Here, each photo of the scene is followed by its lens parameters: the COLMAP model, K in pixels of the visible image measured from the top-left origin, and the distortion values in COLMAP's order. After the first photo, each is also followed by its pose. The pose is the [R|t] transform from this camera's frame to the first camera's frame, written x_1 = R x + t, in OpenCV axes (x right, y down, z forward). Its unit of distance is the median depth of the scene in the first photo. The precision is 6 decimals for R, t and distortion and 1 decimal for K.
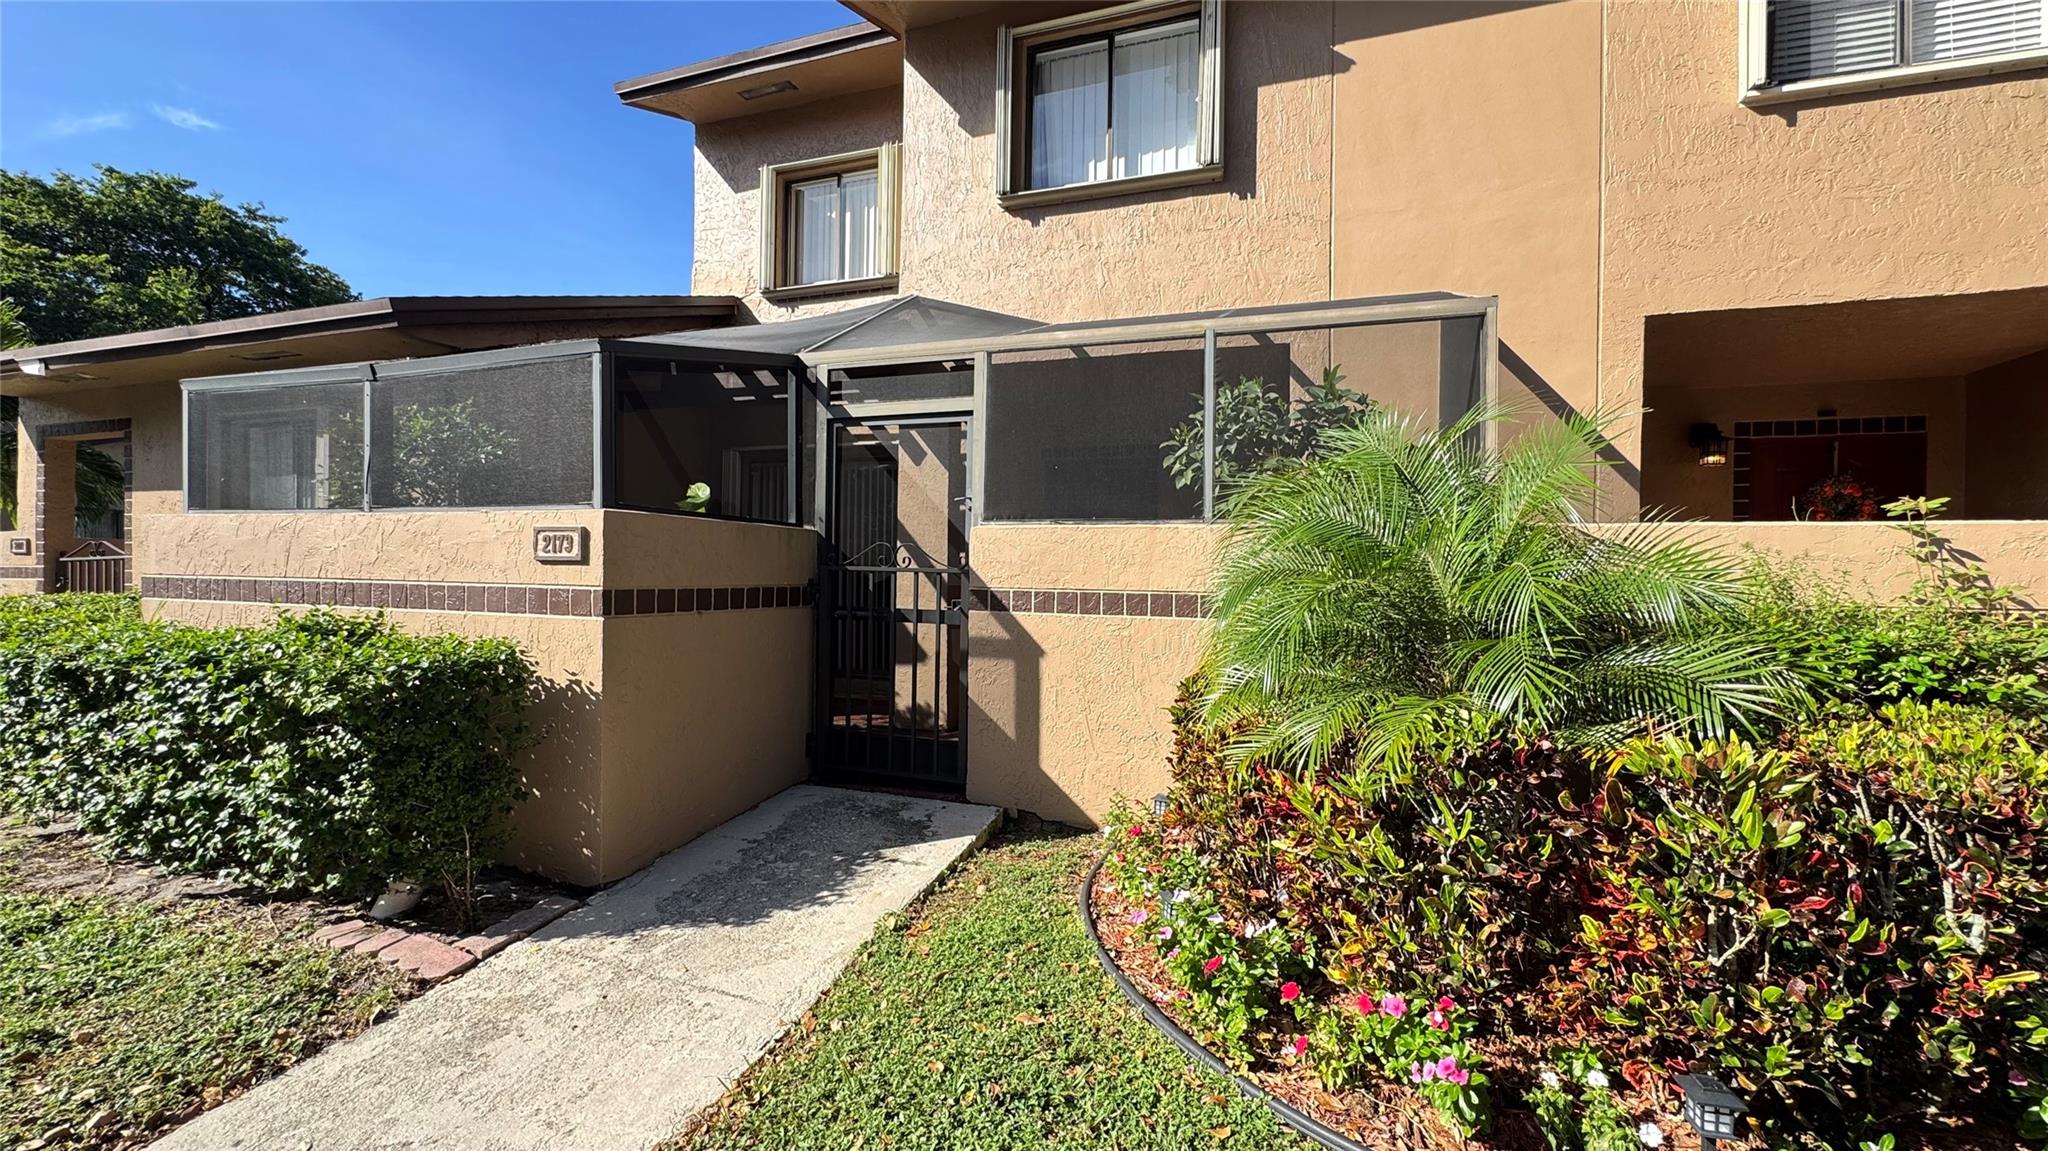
lens RADIAL K [[813.4, 0, 1024.0], [0, 813.4, 575.5], [0, 0, 1]] dist [-0.004611, 0.000260]
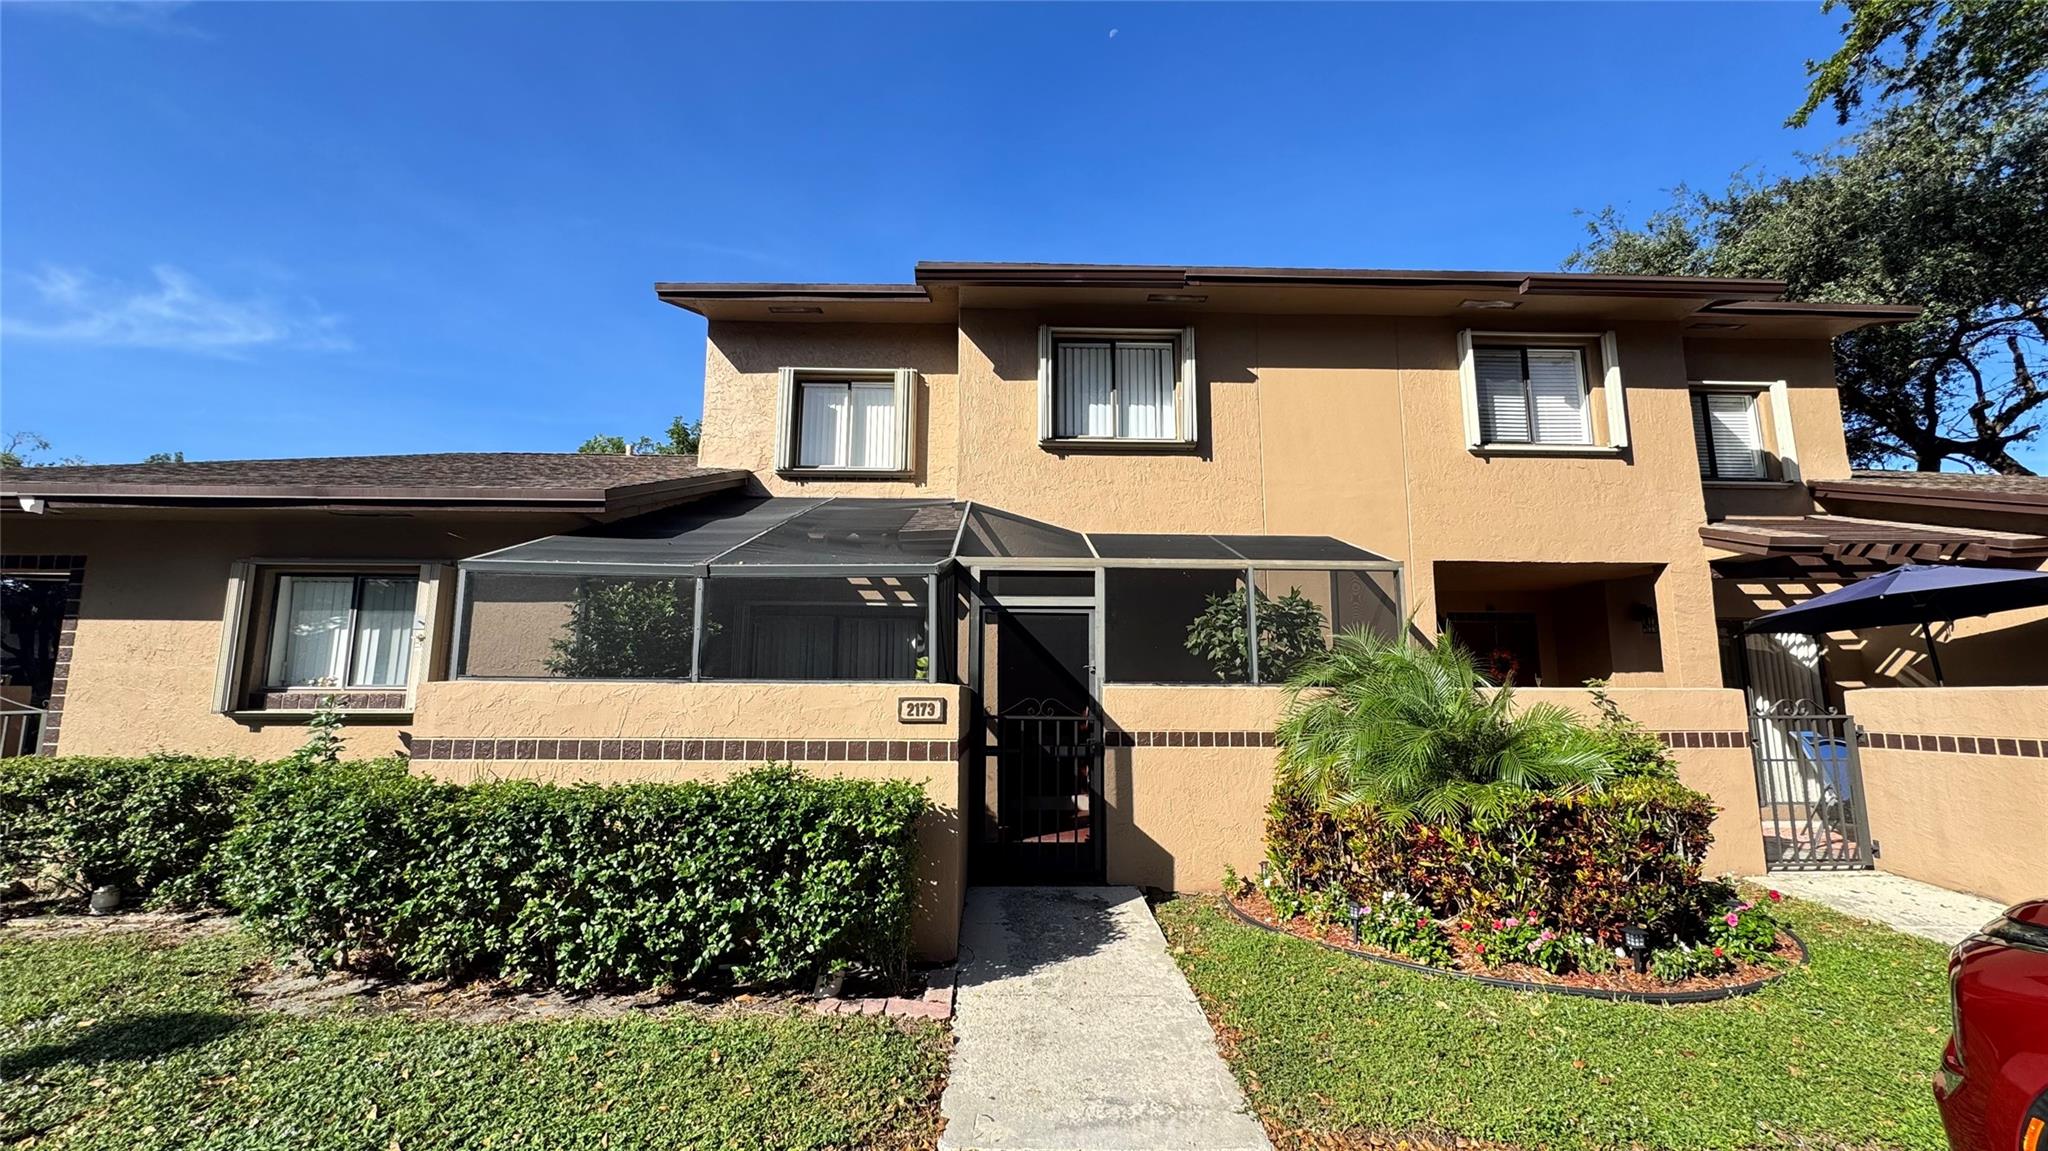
lens RADIAL K [[813.4, 0, 1024.0], [0, 813.4, 575.5], [0, 0, 1]] dist [-0.004611, 0.000260]
pose [[0.935456, 0.040766, 0.351084, -0.749390], [0.011409, 0.989326, -0.145274, -0.050847], [-0.353259, 0.139903, 0.925006, -0.336991]]
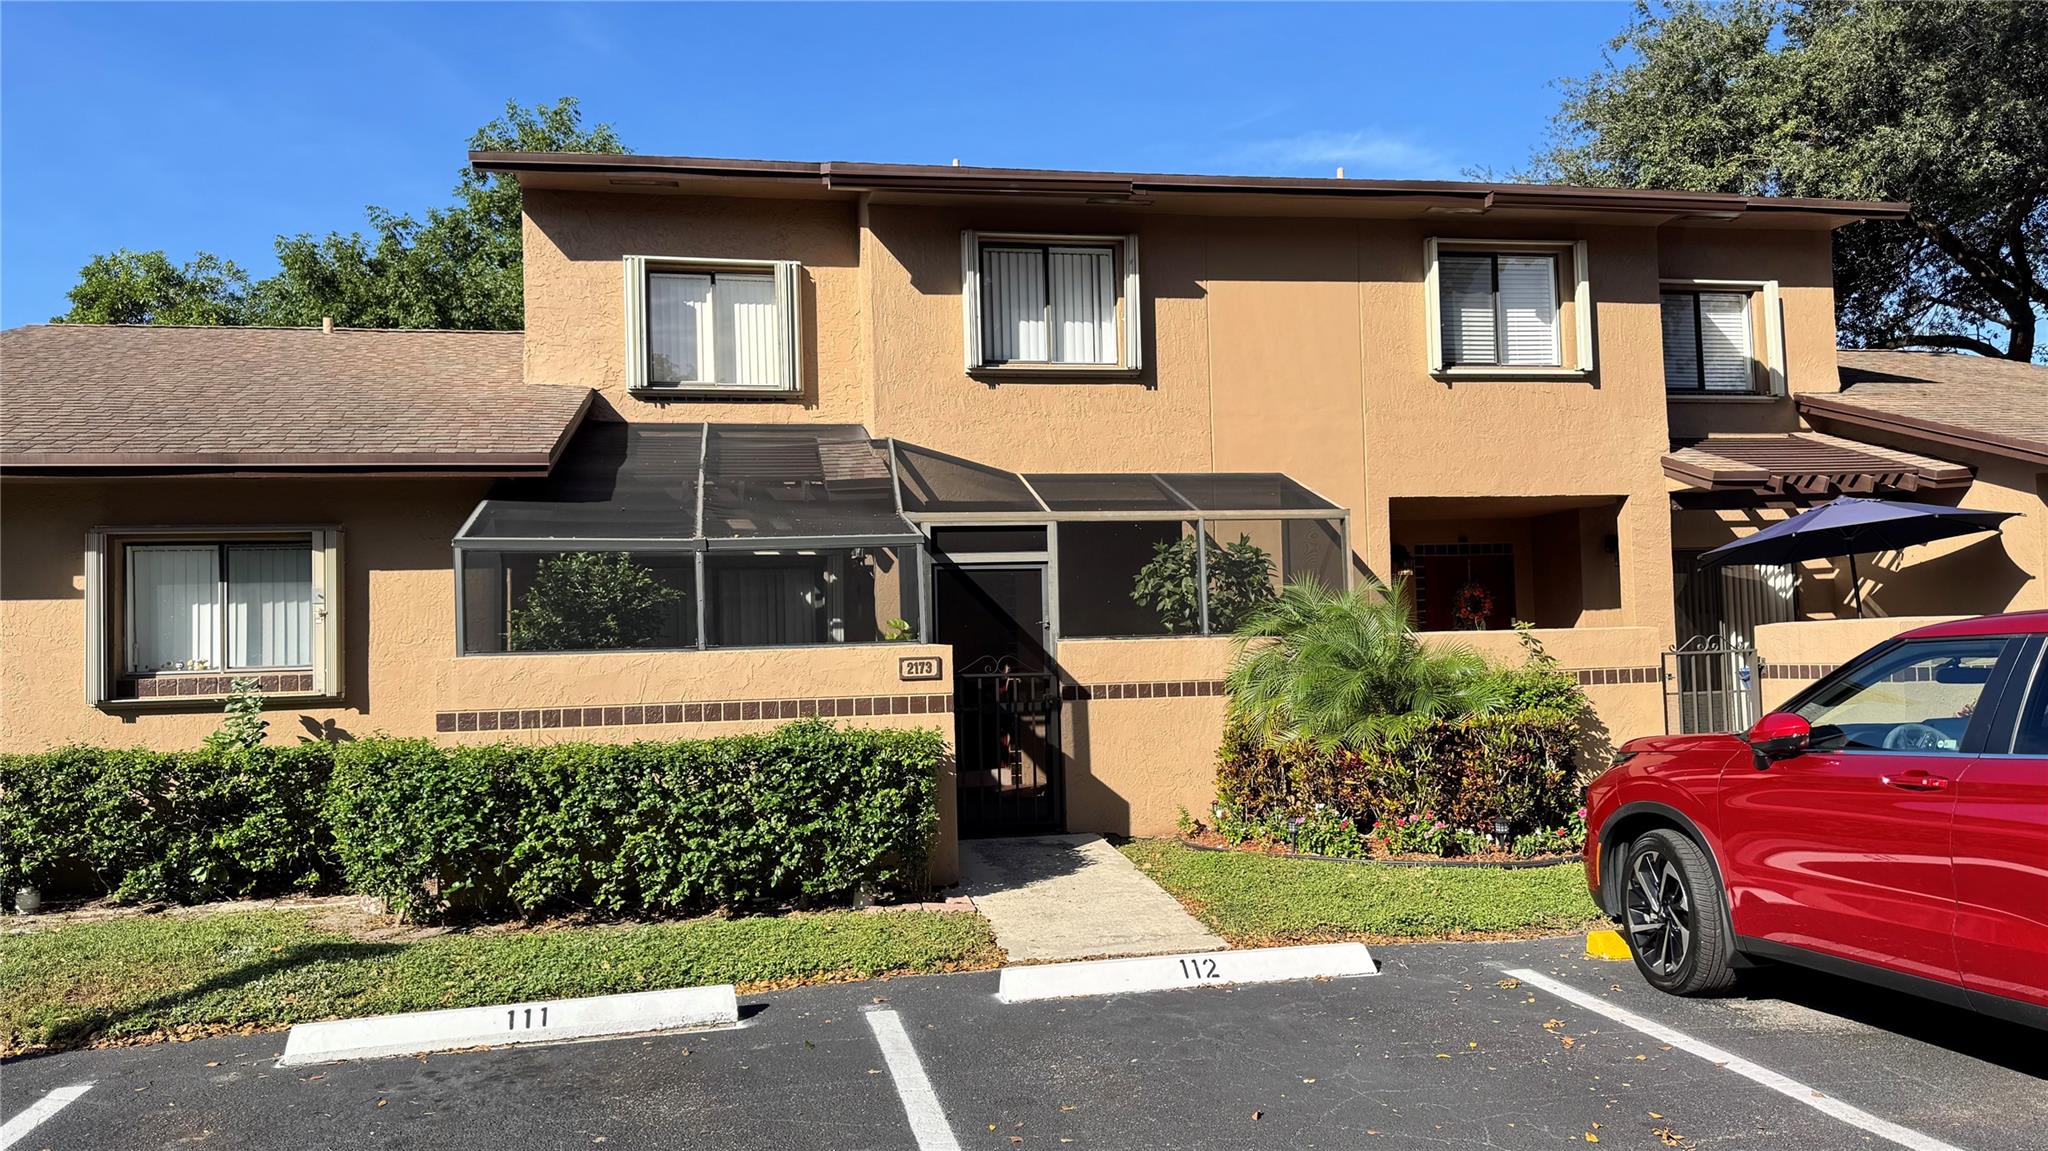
lens RADIAL K [[1421.1, 0, 1019.4], [0, 1421.1, 589.3], [0, 0, 1]] dist [0.166805, -0.297494]
pose [[0.864741, -0.016629, 0.501942, -1.468815], [0.043267, 0.998203, -0.041469, -0.055753], [-0.500351, 0.057578, 0.863906, -1.224845]]
